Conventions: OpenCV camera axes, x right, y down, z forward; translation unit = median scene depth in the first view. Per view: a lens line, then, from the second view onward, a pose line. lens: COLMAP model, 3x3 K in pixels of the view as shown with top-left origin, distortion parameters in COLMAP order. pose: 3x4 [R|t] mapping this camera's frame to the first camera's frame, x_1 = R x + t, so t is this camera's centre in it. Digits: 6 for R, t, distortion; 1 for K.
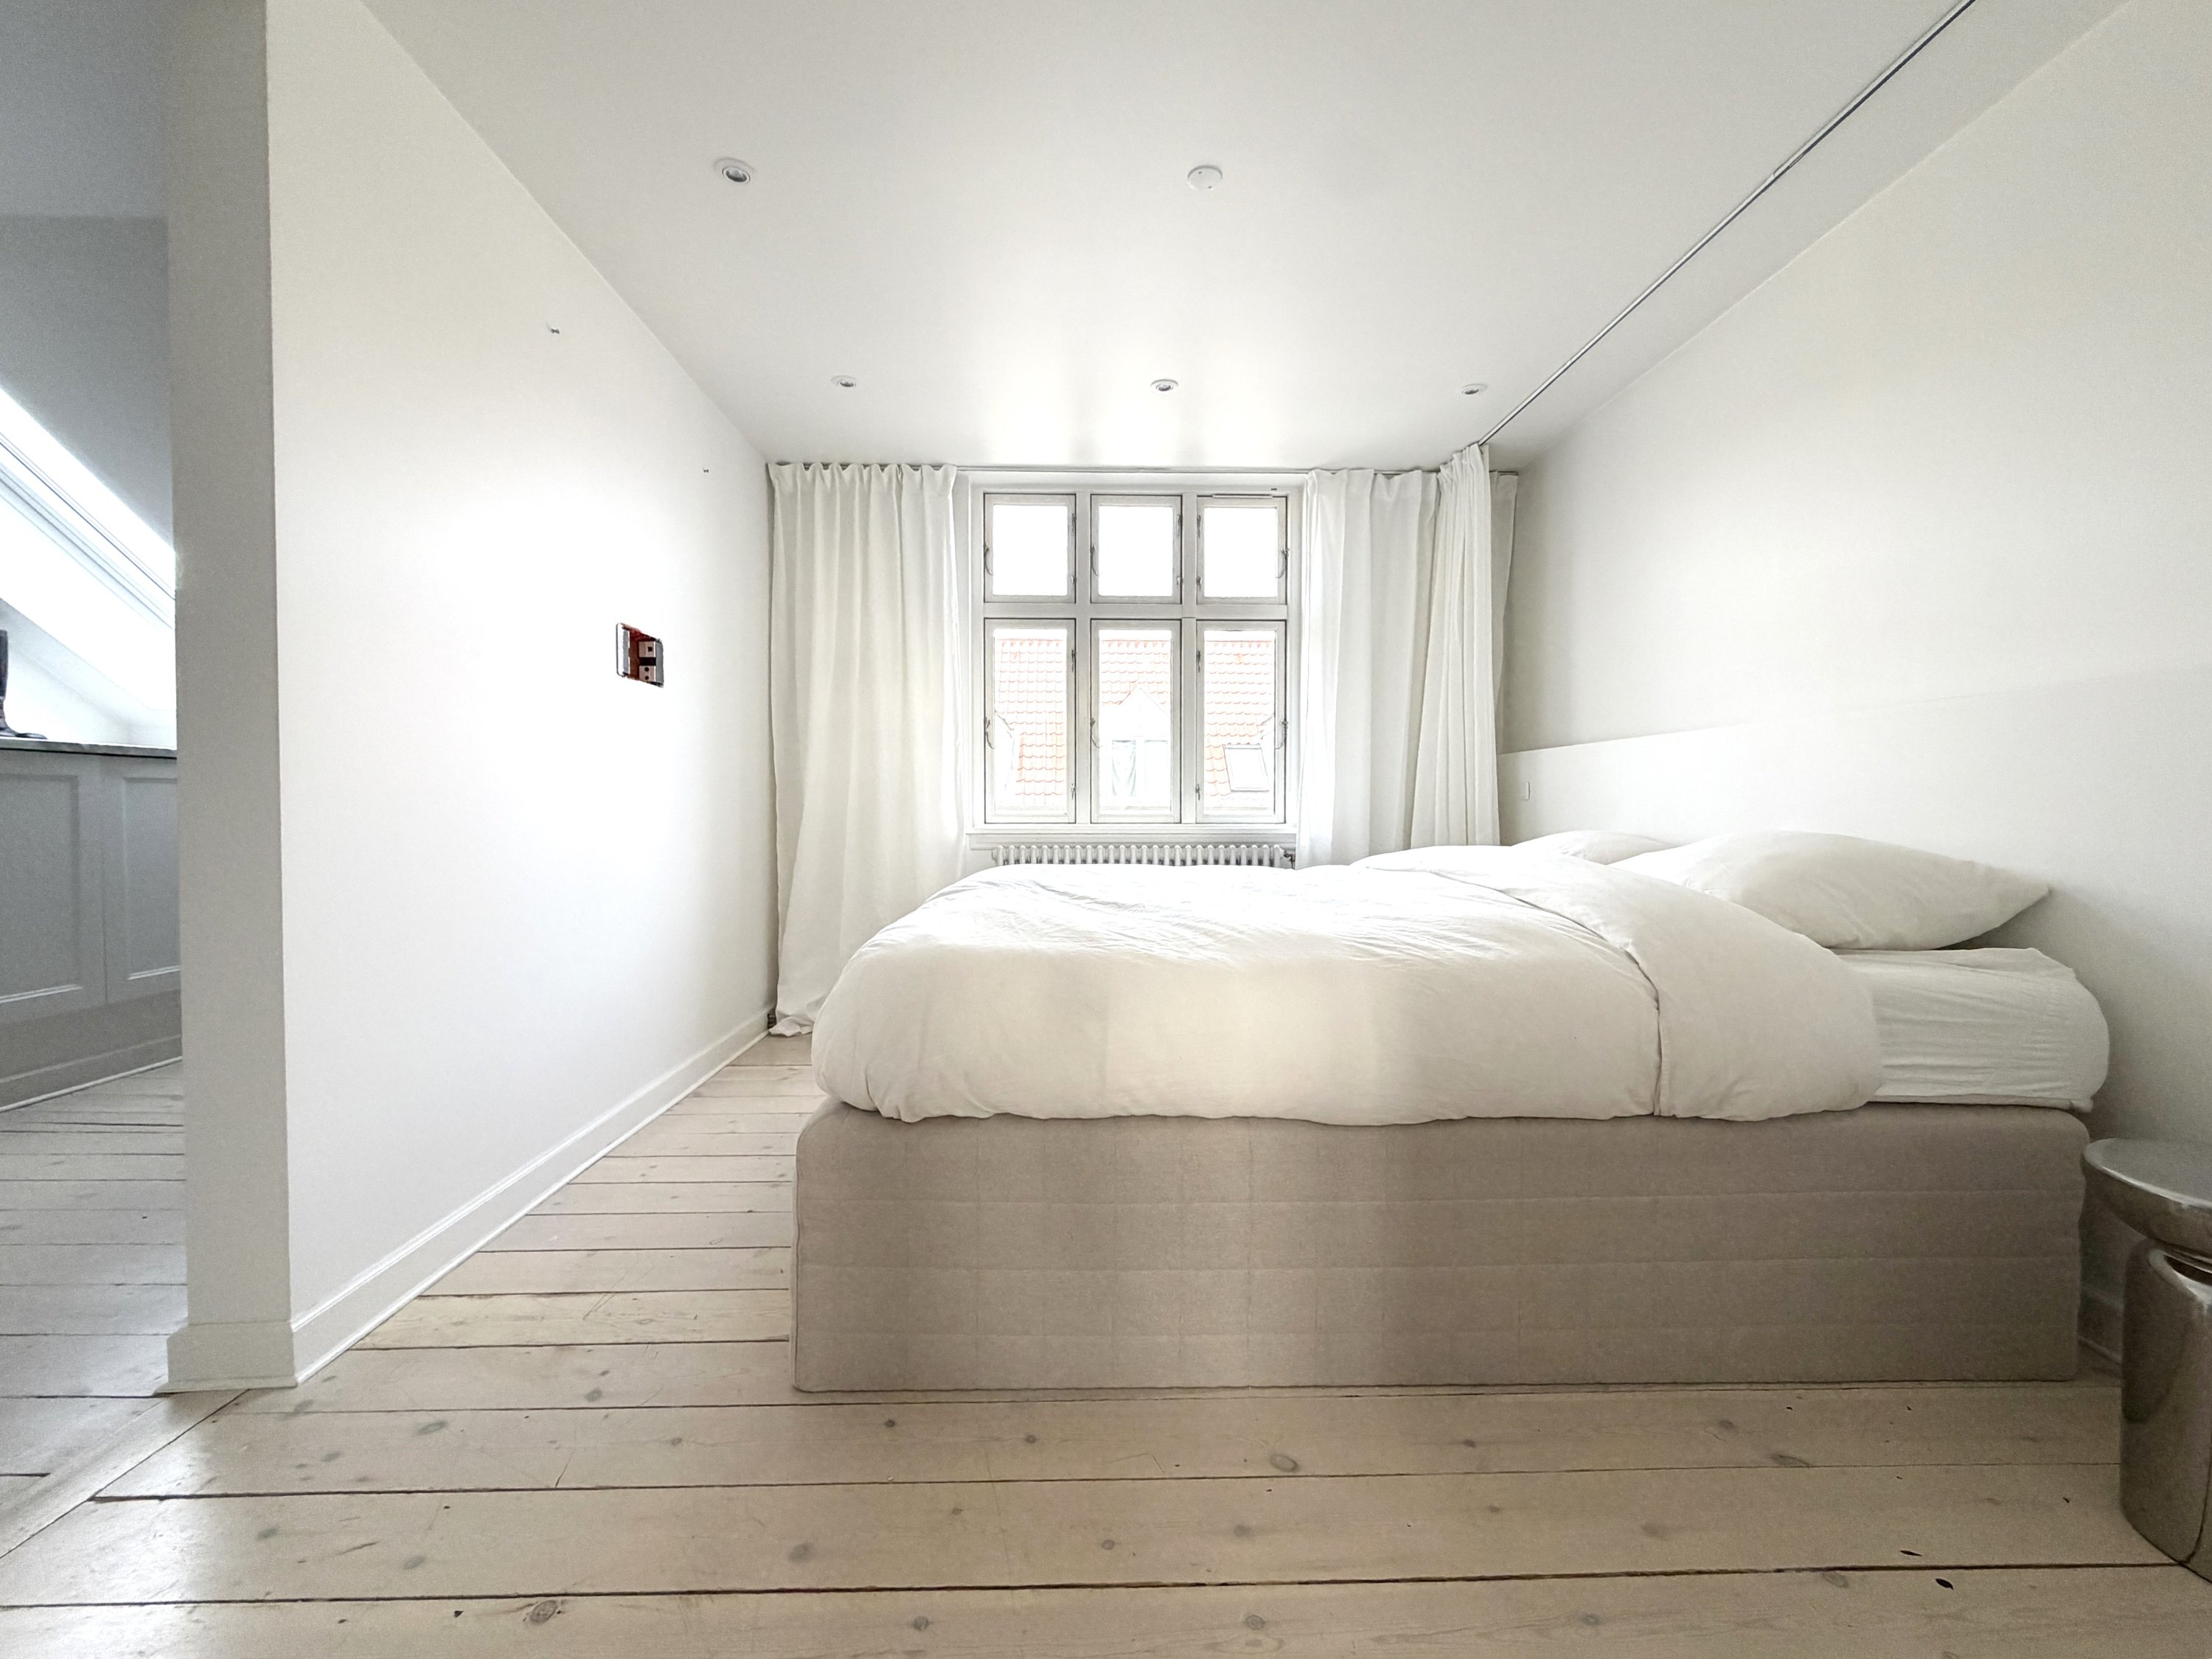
lens RADIAL K [[845.6, 0, 1048.6], [0, 845.6, 818.1], [0, 0, 1]] dist [0.000348, 0.004279]
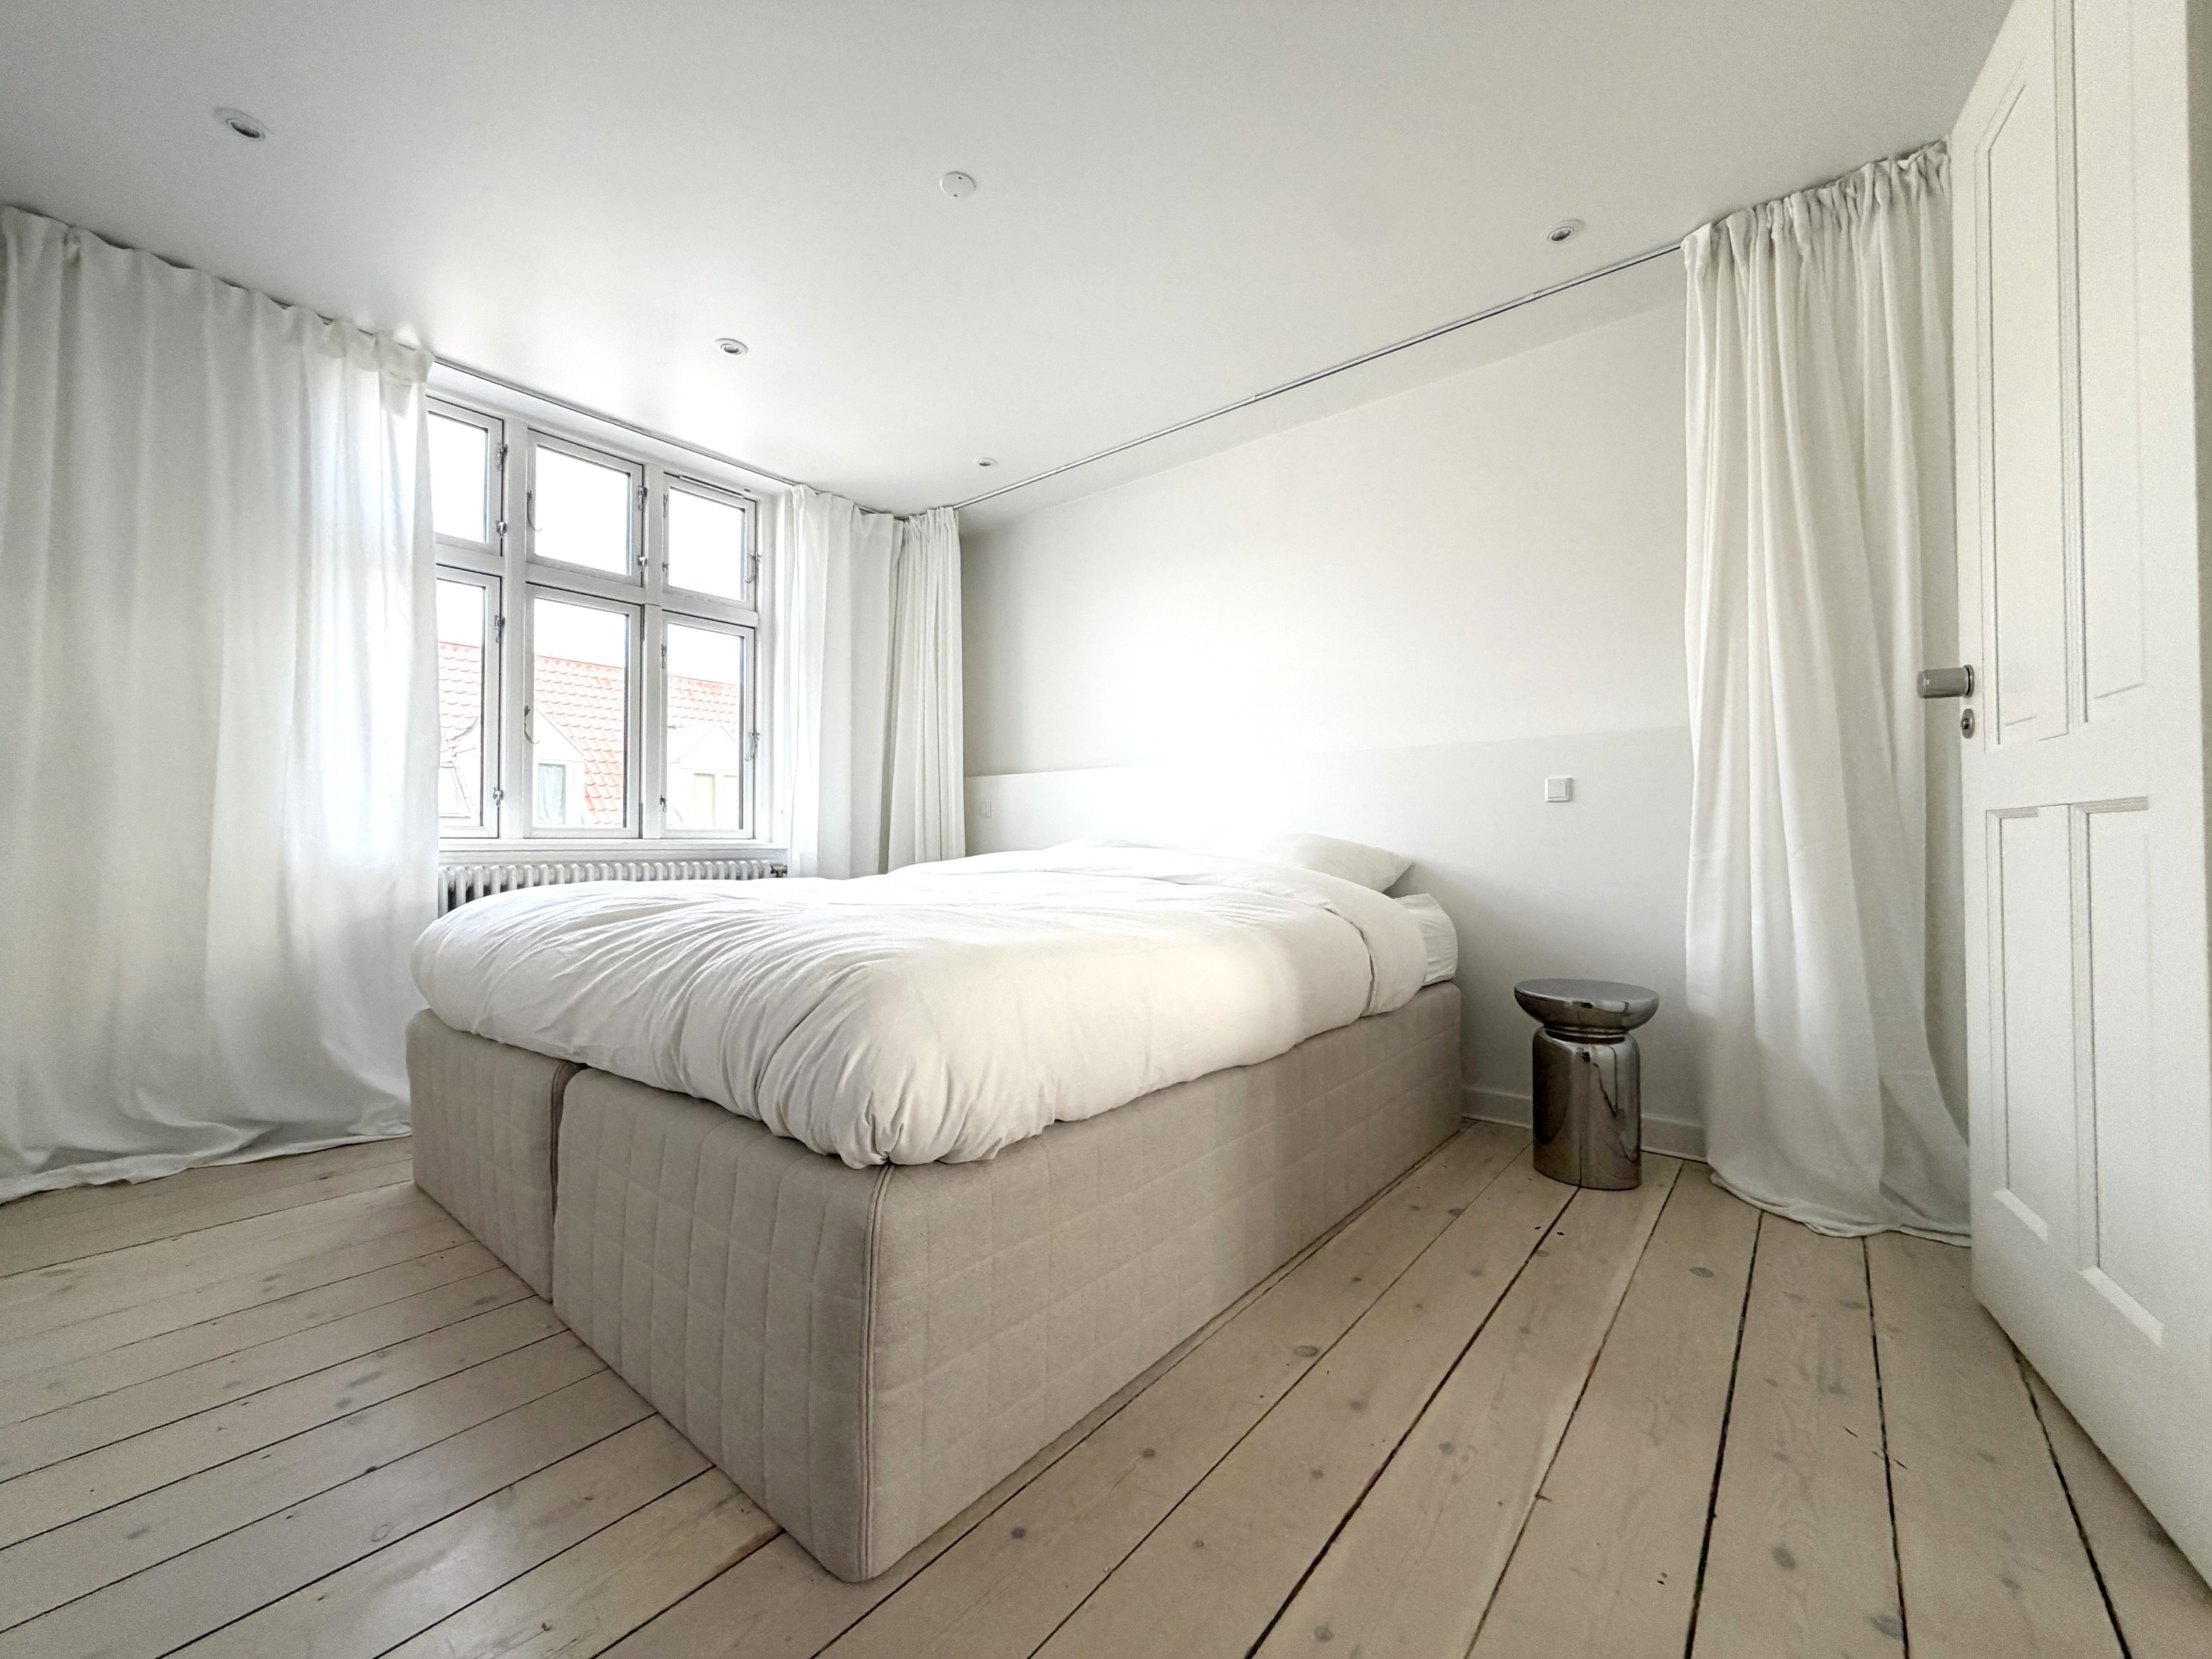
lens RADIAL K [[845.6, 0, 1048.6], [0, 845.6, 818.1], [0, 0, 1]] dist [0.000348, 0.004279]
pose [[0.692580, 0.018925, 0.721093, -0.203728], [0.003016, 0.999571, -0.029130, 0.014047], [-0.721335, 0.022349, 0.692226, 0.105724]]
